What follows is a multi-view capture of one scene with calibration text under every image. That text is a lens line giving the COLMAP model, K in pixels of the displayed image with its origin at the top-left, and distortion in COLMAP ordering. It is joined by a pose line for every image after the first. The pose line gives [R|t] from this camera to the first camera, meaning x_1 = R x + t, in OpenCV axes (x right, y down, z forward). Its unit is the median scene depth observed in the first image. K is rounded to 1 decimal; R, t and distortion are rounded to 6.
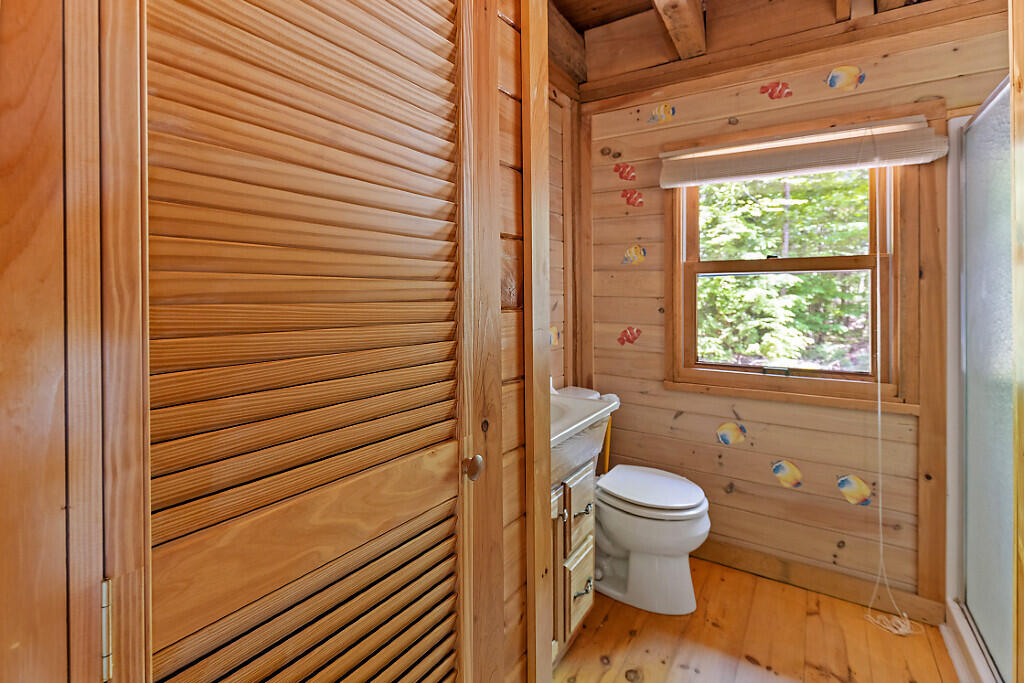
lens RADIAL K [[479.3, 0, 514.6], [0, 479.3, 295.9], [0, 0, 1]] dist [-0.006033, 0.000978]
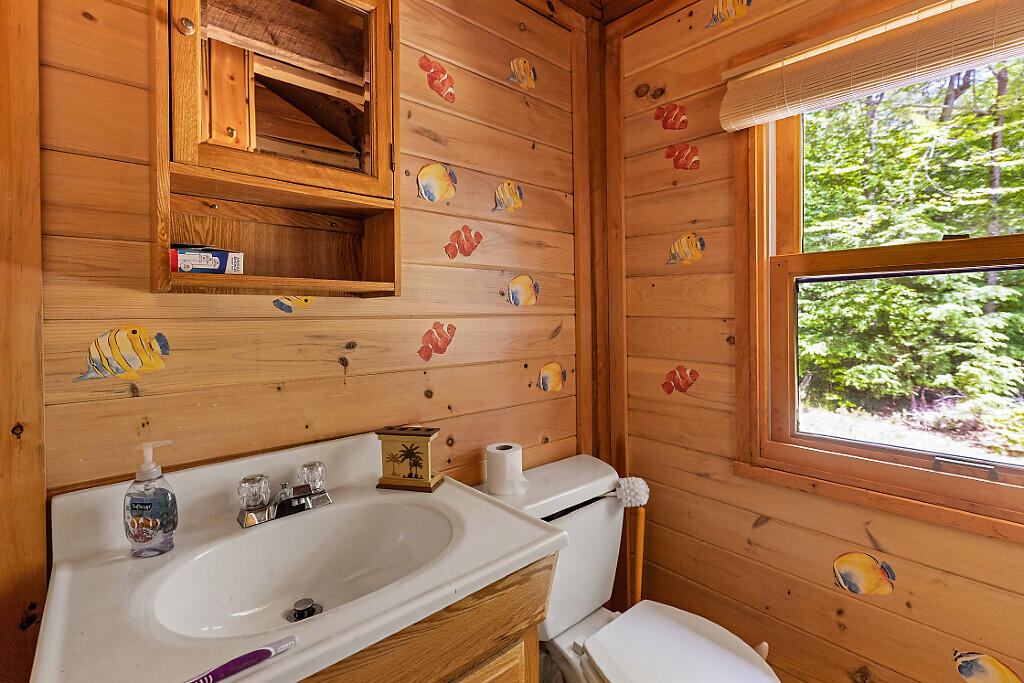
lens RADIAL K [[479.3, 0, 511.0], [0, 479.3, 314.3], [0, 0, 1]] dist [-0.006033, 0.000978]
pose [[0.962024, -0.004504, -0.272927, 0.195590], [0.004045, 0.999989, -0.002243, -0.001345], [0.272935, 0.001054, 0.962032, 0.337831]]
